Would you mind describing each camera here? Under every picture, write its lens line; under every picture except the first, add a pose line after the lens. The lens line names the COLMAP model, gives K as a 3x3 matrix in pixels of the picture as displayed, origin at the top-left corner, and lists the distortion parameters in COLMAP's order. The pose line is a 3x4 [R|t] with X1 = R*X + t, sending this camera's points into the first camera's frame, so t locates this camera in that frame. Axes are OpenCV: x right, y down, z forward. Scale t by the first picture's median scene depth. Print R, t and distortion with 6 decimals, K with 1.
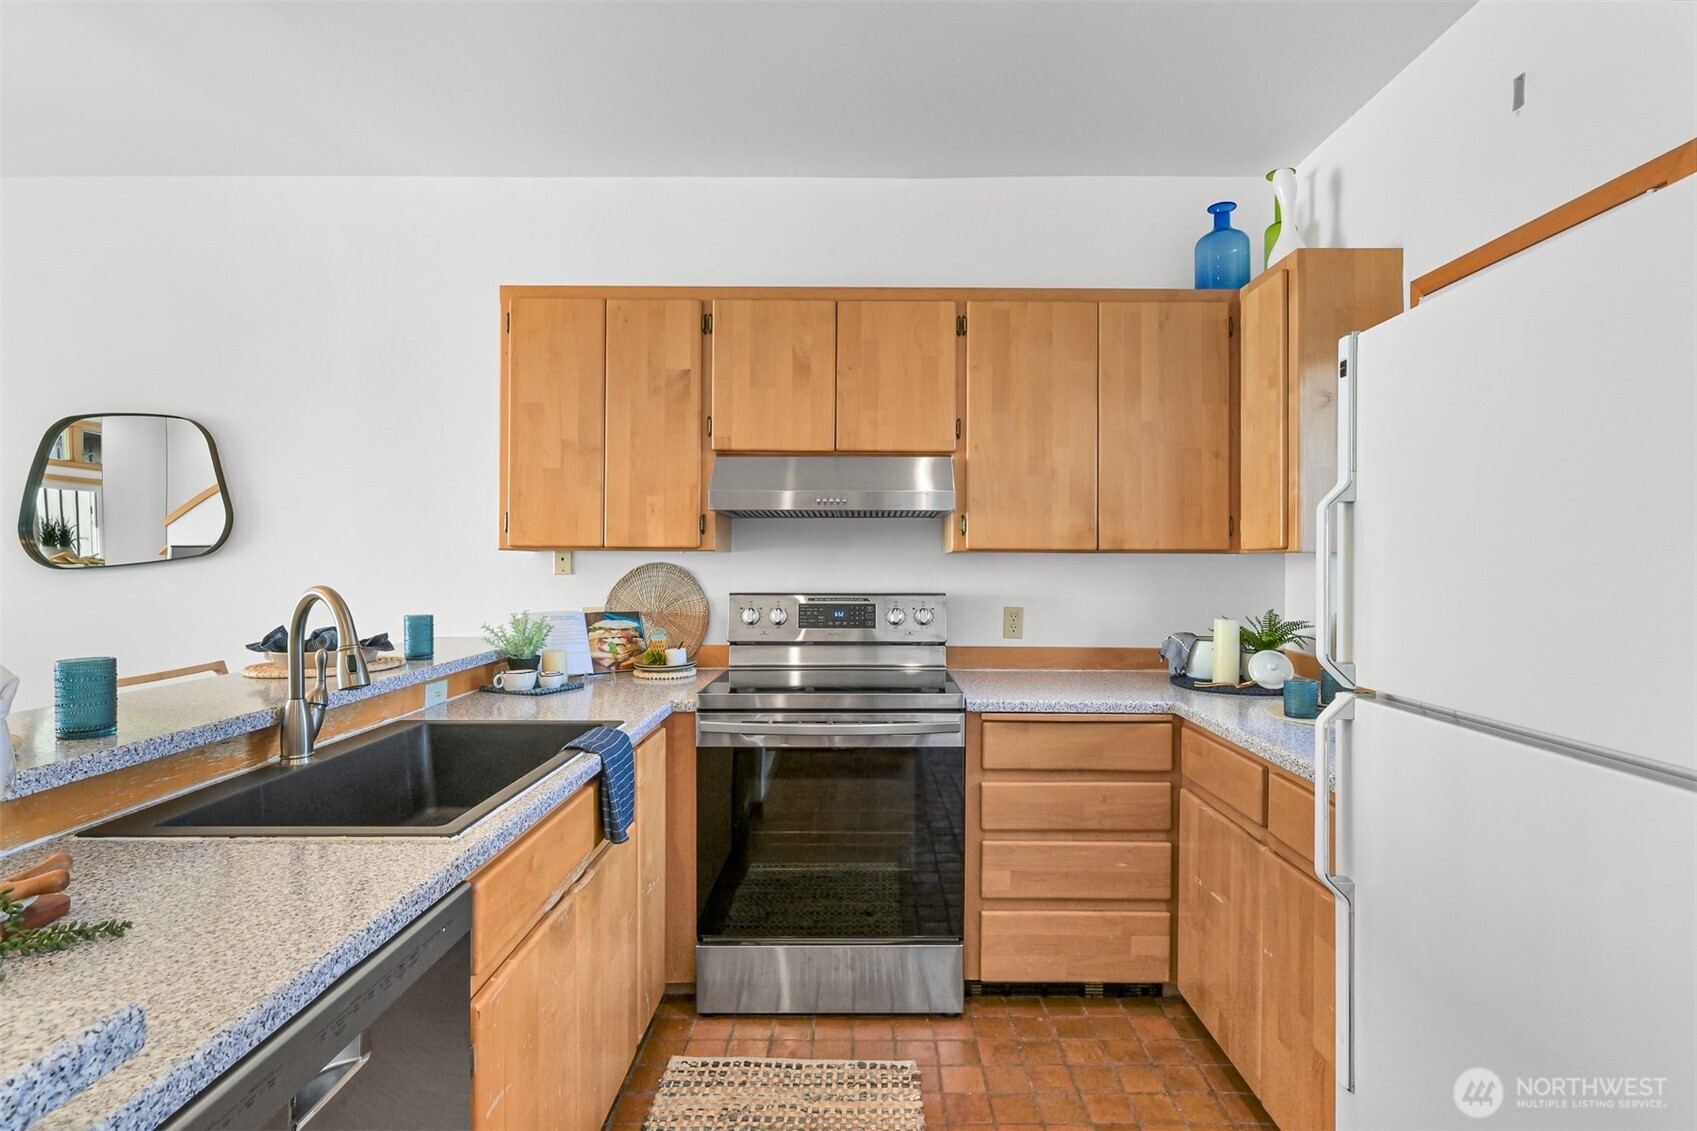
lens RADIAL K [[816.6, 0, 858.4], [0, 816.6, 558.2], [0, 0, 1]] dist [-0.000501, -0.003269]
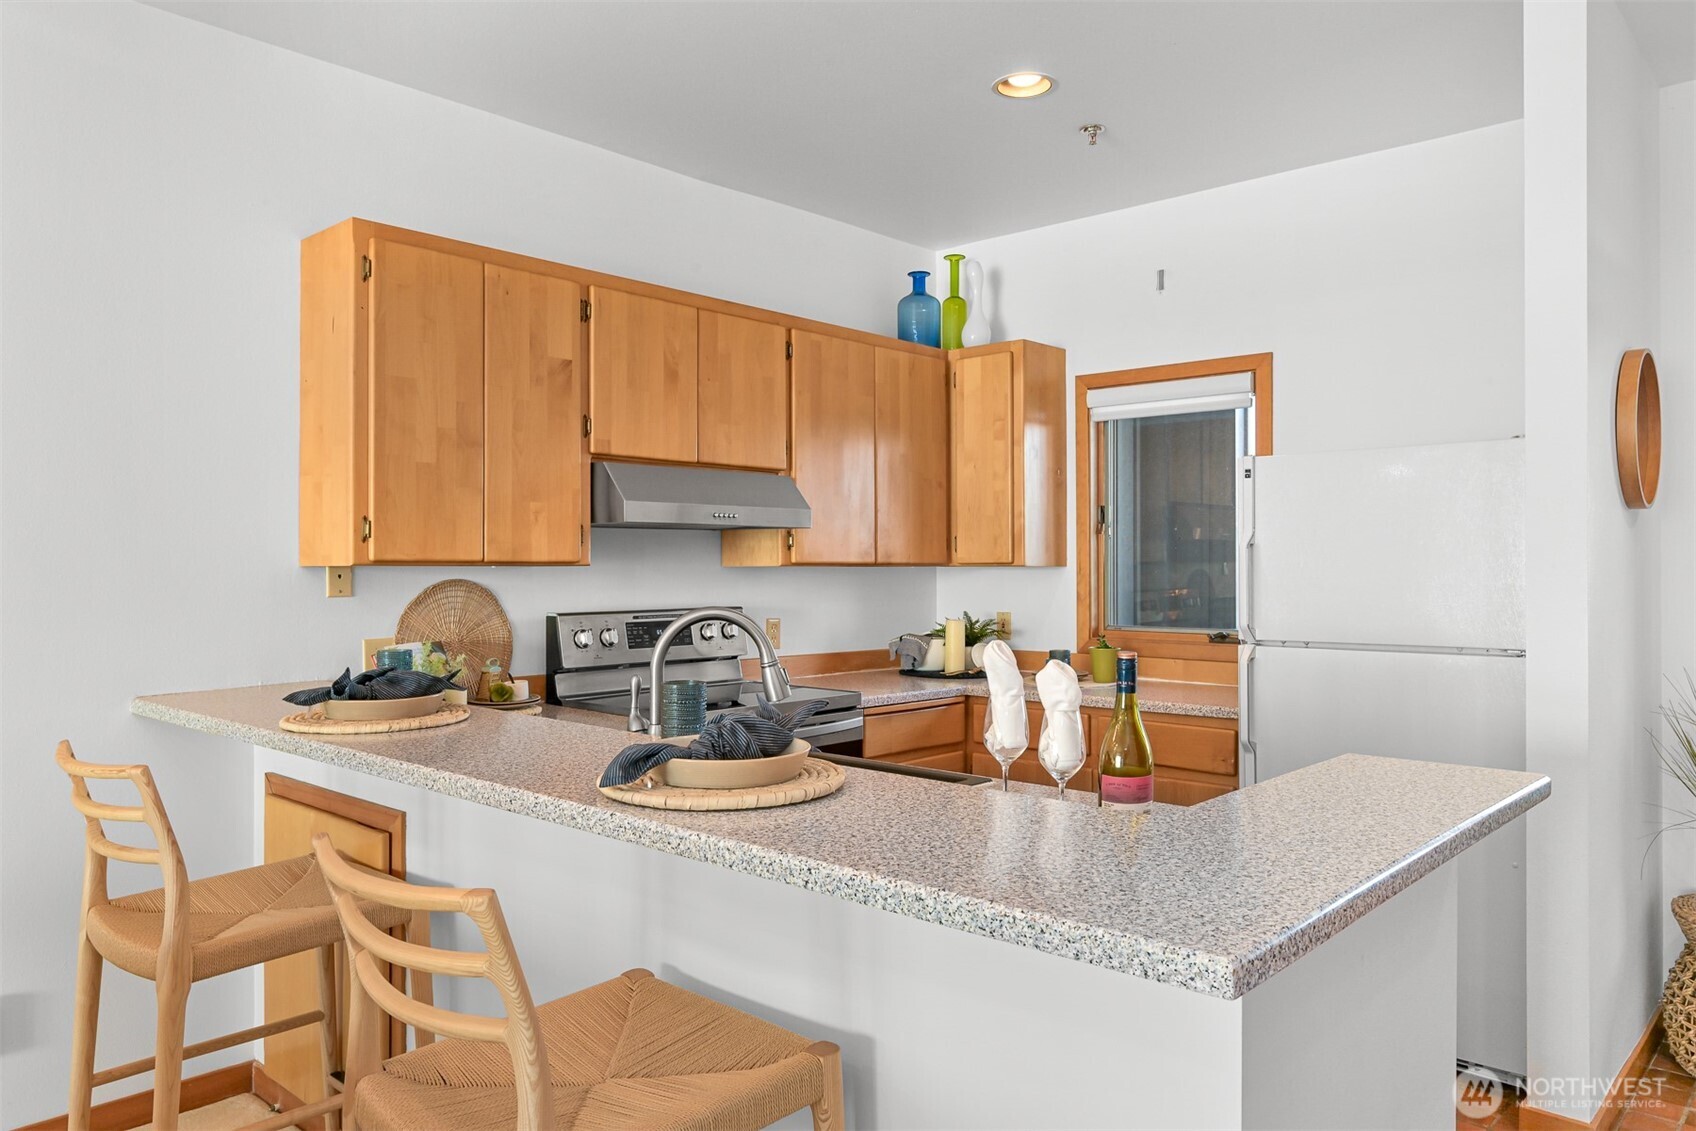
lens RADIAL K [[1182.6, 0, 828.4], [0, 1182.6, 568.5], [0, 0, 1]] dist [-0.000046, -0.008329]
pose [[0.676021, -0.005164, 0.736864, -0.961432], [0.003336, 0.999987, 0.003948, -0.010272], [-0.736875, -0.000211, 0.676029, -0.068495]]
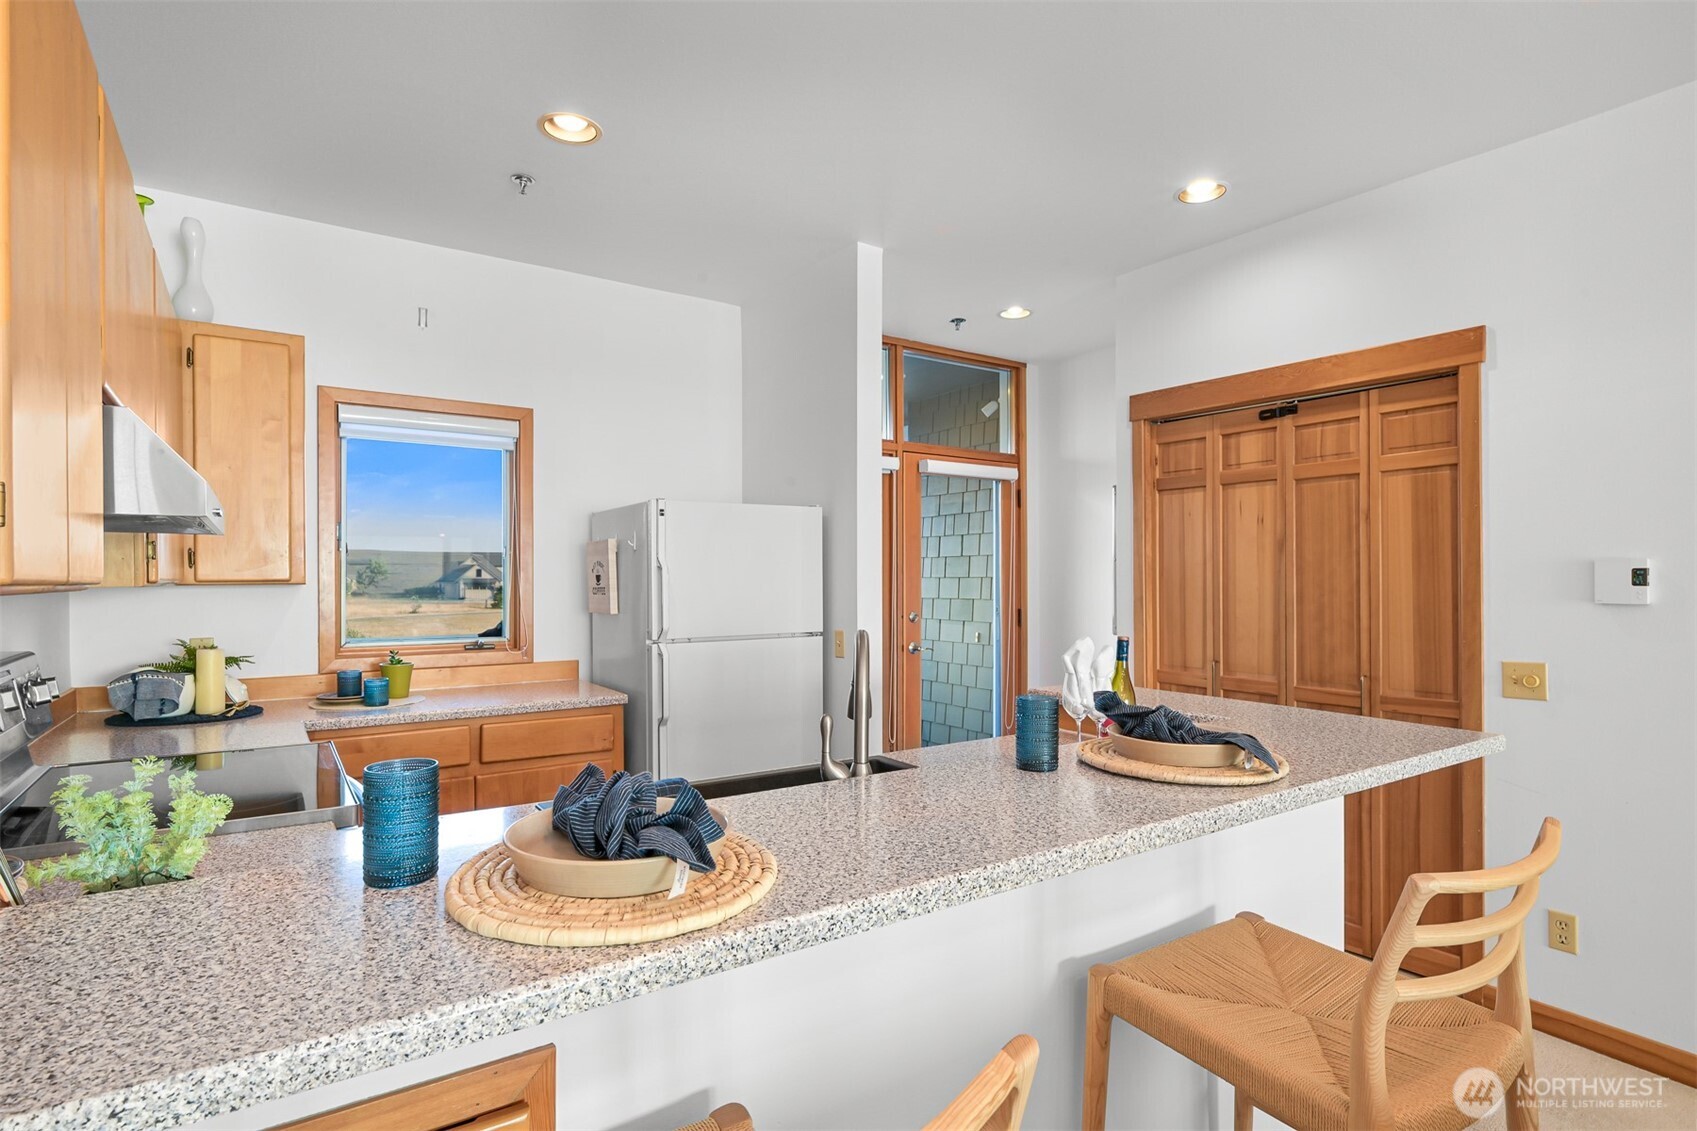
lens RADIAL K [[856.9, 0, 848.7], [0, 856.9, 580.2], [0, 0, 1]] dist [-0.001168, 0.002410]
pose [[-0.572296, -0.003840, 0.820038, -0.875913], [0.001644, 0.999982, 0.005830, -0.017291], [-0.820046, 0.004684, -0.572279, 0.913950]]
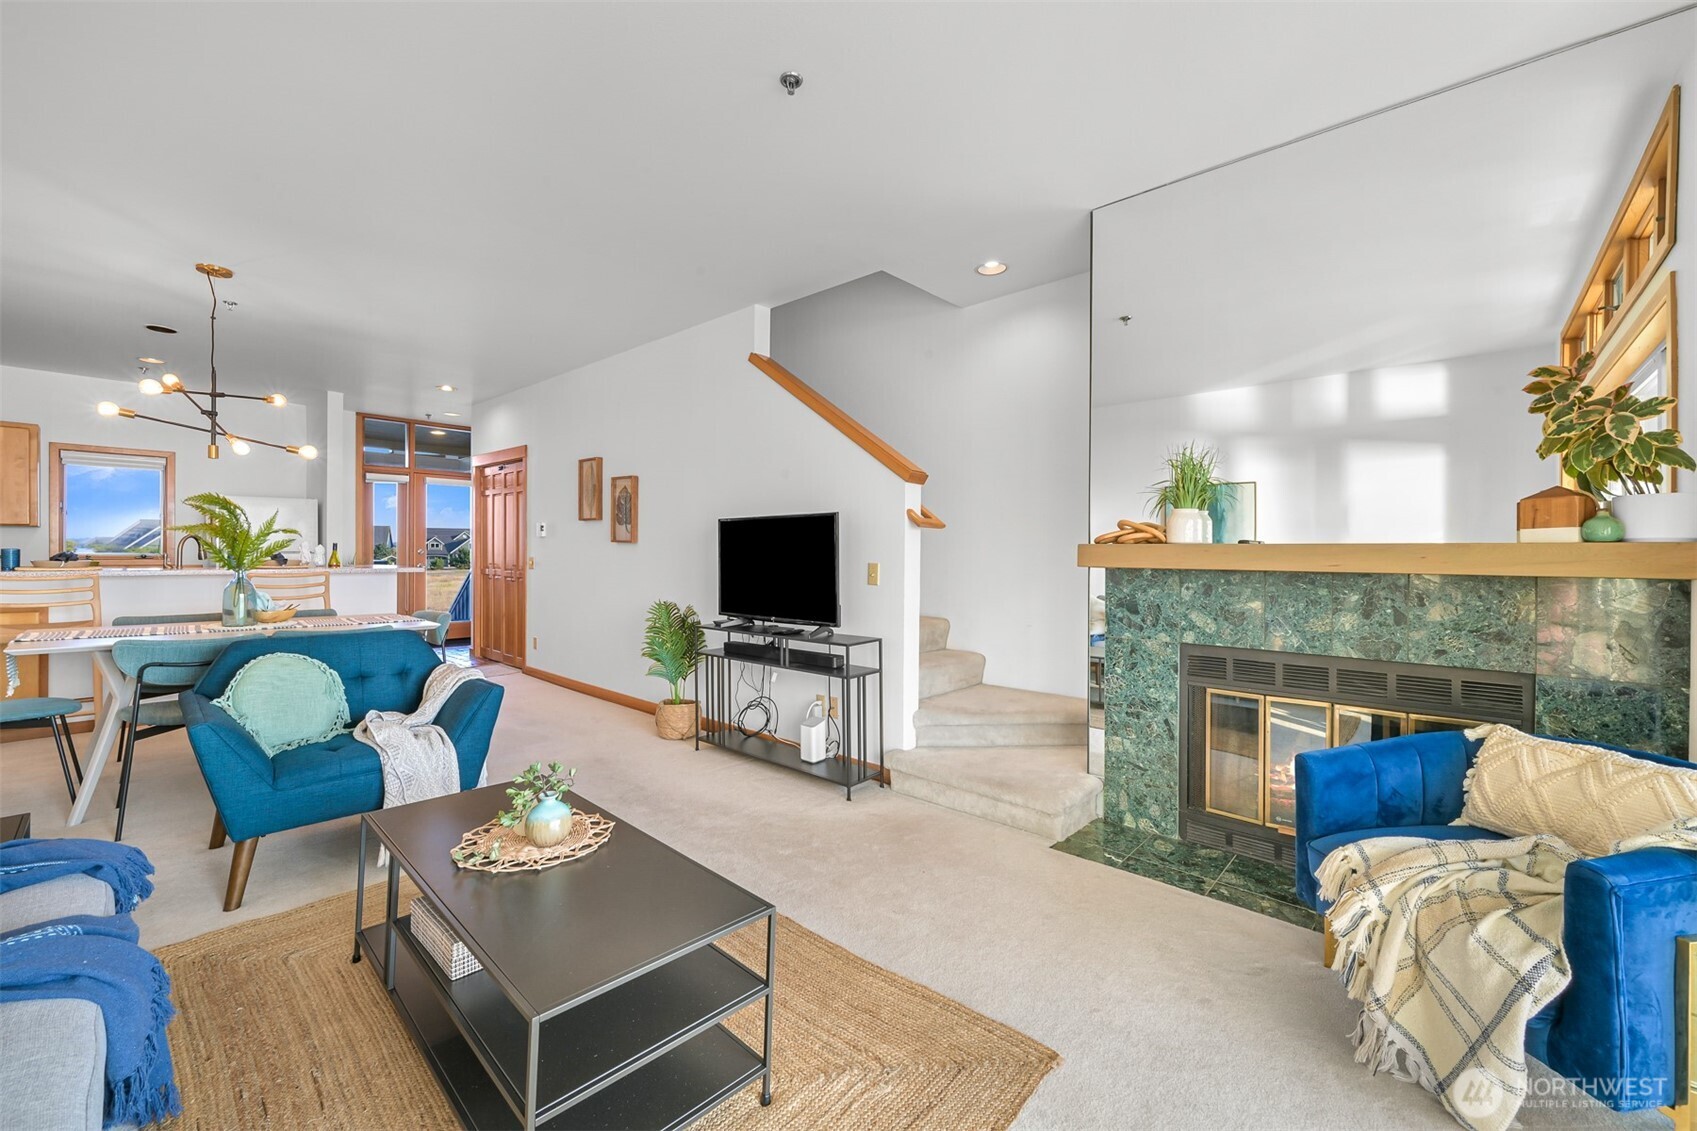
lens RADIAL K [[678.1, 0, 852.8], [0, 678.1, 556.1], [0, 0, 1]] dist [-0.001092, 0.000169]
pose [[-0.746870, -0.009261, 0.664905, -2.889153], [-0.004494, 0.999950, 0.008879, 0.056373], [-0.664954, 0.003644, -0.746875, 0.745270]]
